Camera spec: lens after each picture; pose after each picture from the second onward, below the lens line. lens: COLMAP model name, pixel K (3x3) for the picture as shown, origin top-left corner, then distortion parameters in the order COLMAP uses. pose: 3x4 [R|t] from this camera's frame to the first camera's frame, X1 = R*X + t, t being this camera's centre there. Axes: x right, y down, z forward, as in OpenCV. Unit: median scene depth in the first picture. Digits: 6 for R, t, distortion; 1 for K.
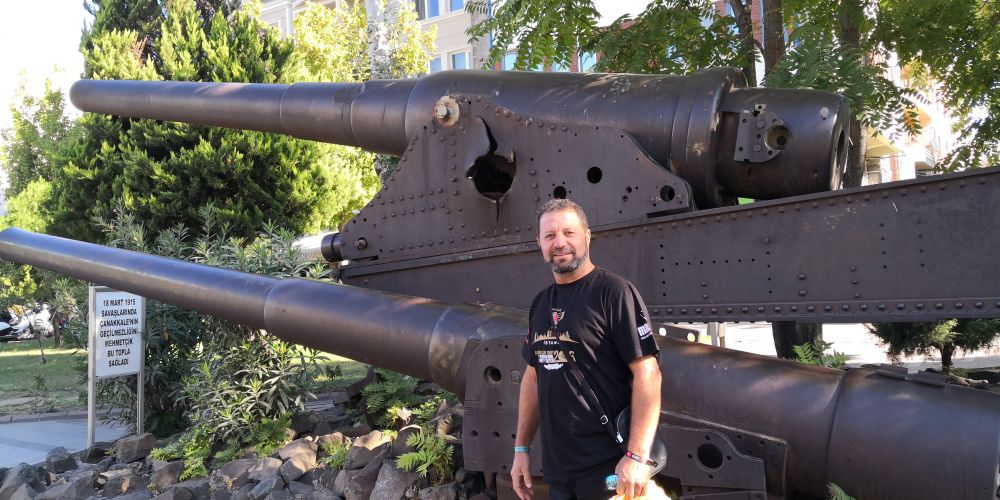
lens RADIAL K [[757.8, 0, 500.0], [0, 757.8, 250.0], [0, 0, 1]] dist [0.083163, -0.159340]
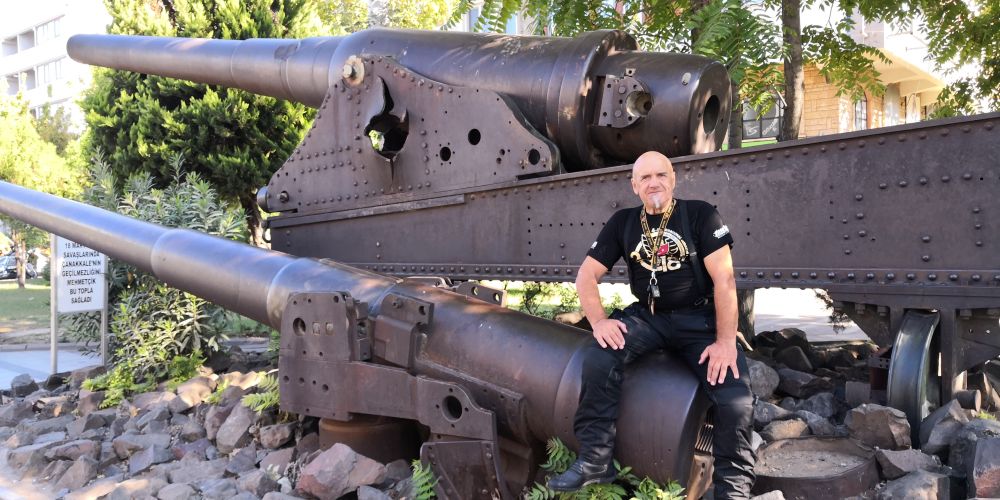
lens RADIAL K [[757.8, 0, 500.0], [0, 757.8, 250.0], [0, 0, 1]] dist [0.083163, -0.159340]
pose [[0.995136, 0.029430, -0.094011, 0.234636], [-0.023038, 0.997394, 0.068377, -0.014997], [0.095778, -0.065879, 0.993220, -0.026394]]
